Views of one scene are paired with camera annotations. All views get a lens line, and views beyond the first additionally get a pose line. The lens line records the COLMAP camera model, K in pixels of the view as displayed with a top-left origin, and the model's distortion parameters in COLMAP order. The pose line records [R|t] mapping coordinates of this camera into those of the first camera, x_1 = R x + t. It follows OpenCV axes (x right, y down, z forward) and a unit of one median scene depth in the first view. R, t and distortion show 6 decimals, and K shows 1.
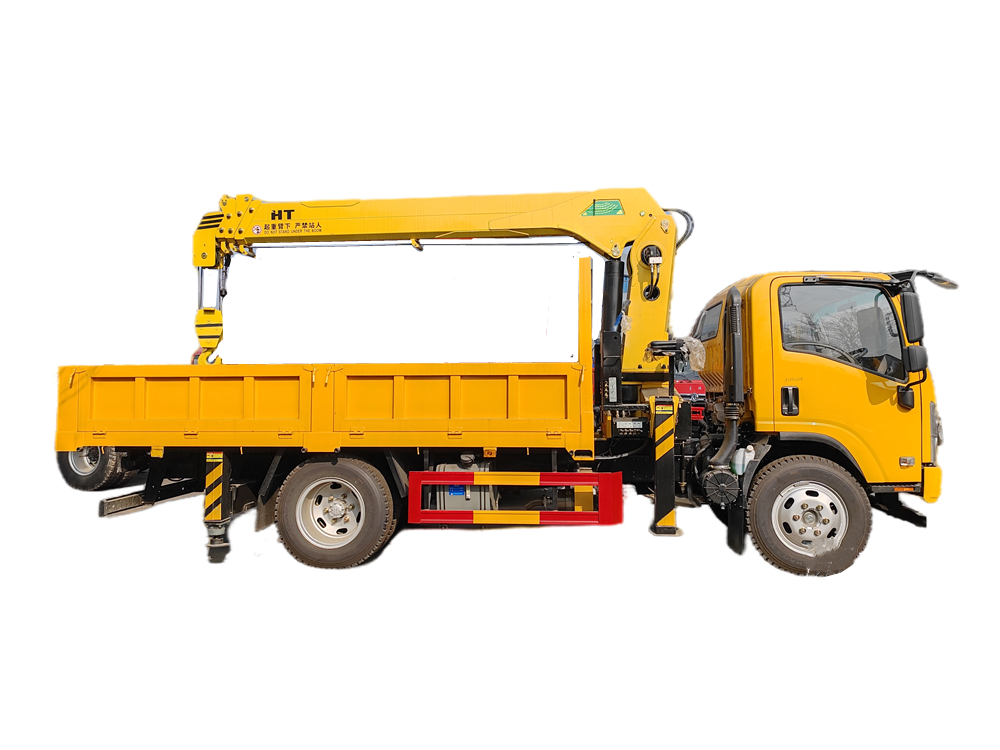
lens RADIAL K [[787.2, 0, 500.0], [0, 787.2, 375.0], [0, 0, 1]] dist [-0.001571, -0.003416]
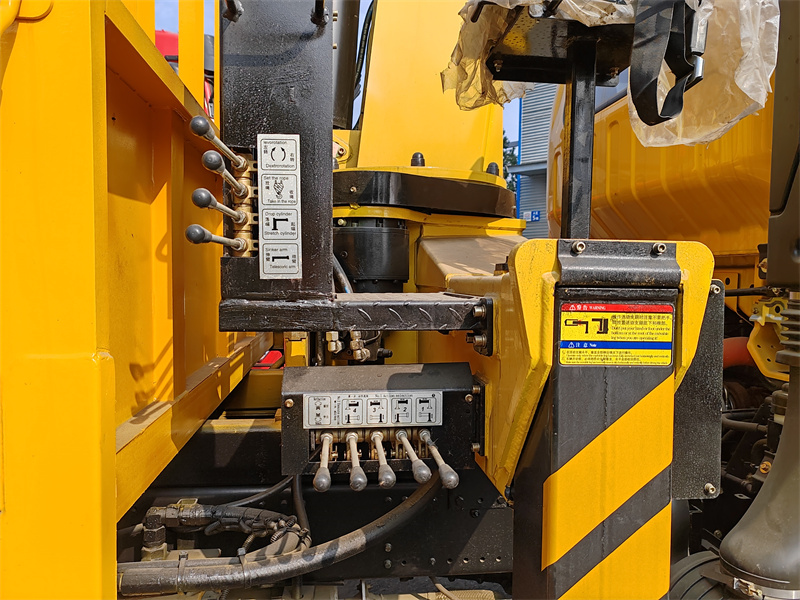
lens RADIAL K [[629.8, 0, 400.0], [0, 629.8, 300.0], [0, 0, 1]] dist [-0.001571, -0.003416]
pose [[0.981879, 0.006568, 0.189393, 0.148842], [-0.016694, 0.998512, 0.051922, 0.032070], [-0.188770, -0.054143, 0.980528, 0.893963]]
